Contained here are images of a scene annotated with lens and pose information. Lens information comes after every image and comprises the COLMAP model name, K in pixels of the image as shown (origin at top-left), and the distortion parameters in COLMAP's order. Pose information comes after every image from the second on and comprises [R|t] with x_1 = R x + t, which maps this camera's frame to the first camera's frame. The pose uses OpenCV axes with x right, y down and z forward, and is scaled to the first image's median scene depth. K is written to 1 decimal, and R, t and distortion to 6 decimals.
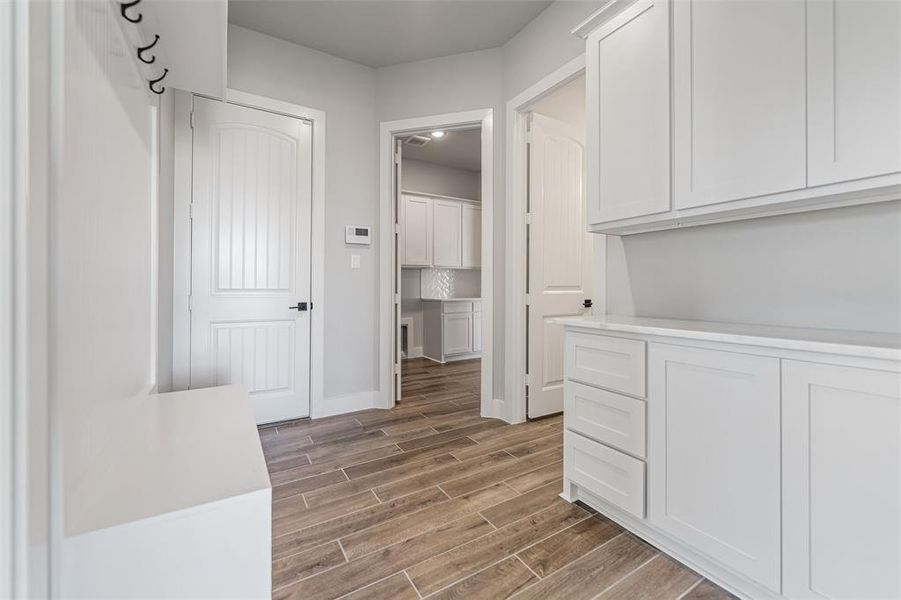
lens RADIAL K [[368.4, 0, 451.1], [0, 368.4, 291.4], [0, 0, 1]] dist [-0.000958, -0.000006]
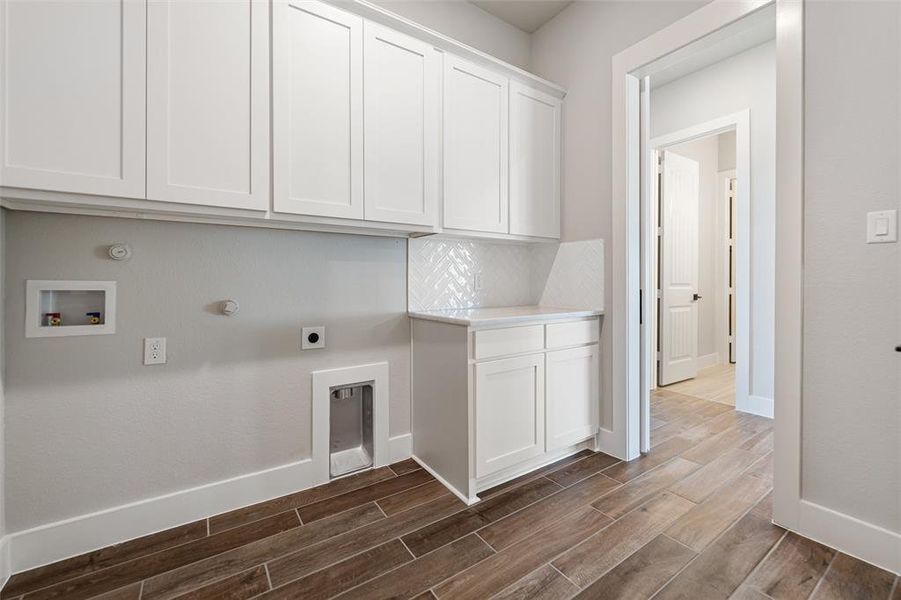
lens RADIAL K [[368.4, 0, 451.1], [0, 368.4, 291.4], [0, 0, 1]] dist [-0.000958, -0.000006]
pose [[0.998505, -0.000169, 0.054665, -0.057292], [-0.000405, 0.999945, 0.010488, -0.007761], [-0.054664, -0.010495, 0.998450, 0.607146]]
